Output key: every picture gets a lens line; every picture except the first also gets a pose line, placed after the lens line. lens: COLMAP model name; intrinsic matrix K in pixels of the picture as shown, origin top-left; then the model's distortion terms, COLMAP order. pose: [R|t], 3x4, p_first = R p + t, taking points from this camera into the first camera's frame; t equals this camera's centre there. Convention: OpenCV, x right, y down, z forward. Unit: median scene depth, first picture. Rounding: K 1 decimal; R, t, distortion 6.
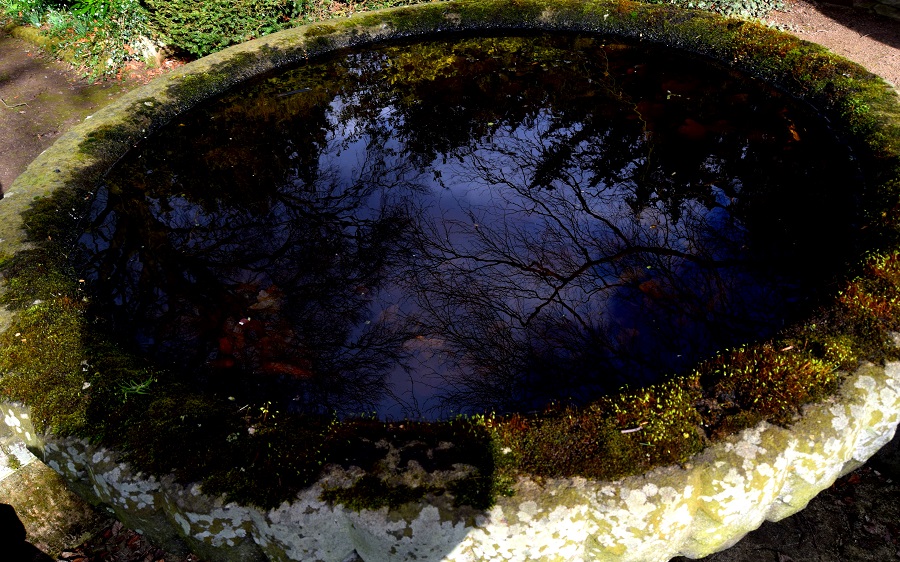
lens RADIAL K [[718.9, 0, 450.6], [0, 718.9, 322.1], [0, 0, 1]] dist [-0.099103, 0.041057]
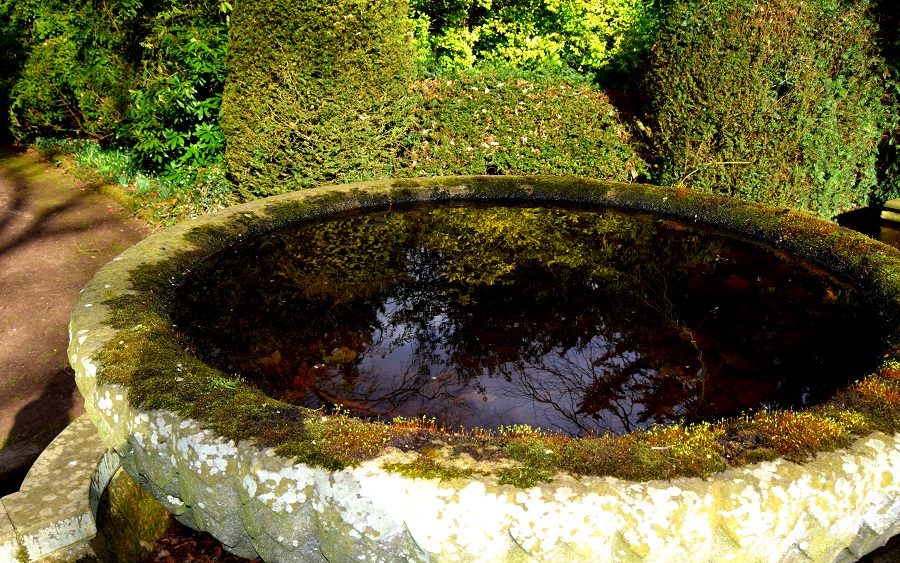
lens RADIAL K [[771.4, 0, 451.8], [0, 771.4, 330.4], [0, 0, 1]] dist [-0.103586, 0.049334]
pose [[0.990332, 0.123010, -0.064124, -0.018207], [-0.136399, 0.947692, -0.288573, 0.346788], [0.025272, 0.294530, 0.955308, -0.205660]]
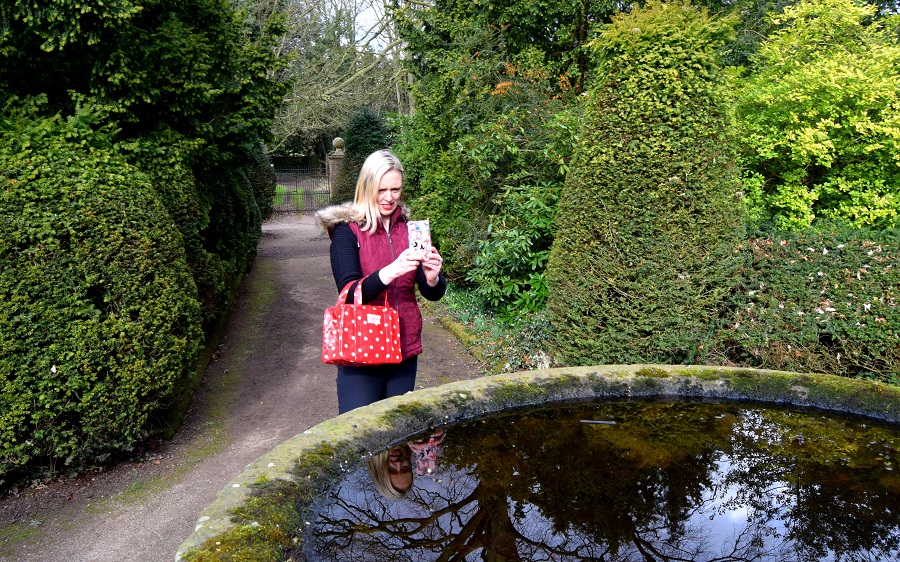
lens RADIAL K [[733.9, 0, 433.0], [0, 733.9, 263.2], [0, 0, 1]] dist [-0.095028, 0.042039]
pose [[0.821063, 0.129138, -0.556039, 0.260438], [-0.396596, 0.829643, -0.392944, -0.045431], [0.410569, 0.543154, 0.732404, 0.108695]]
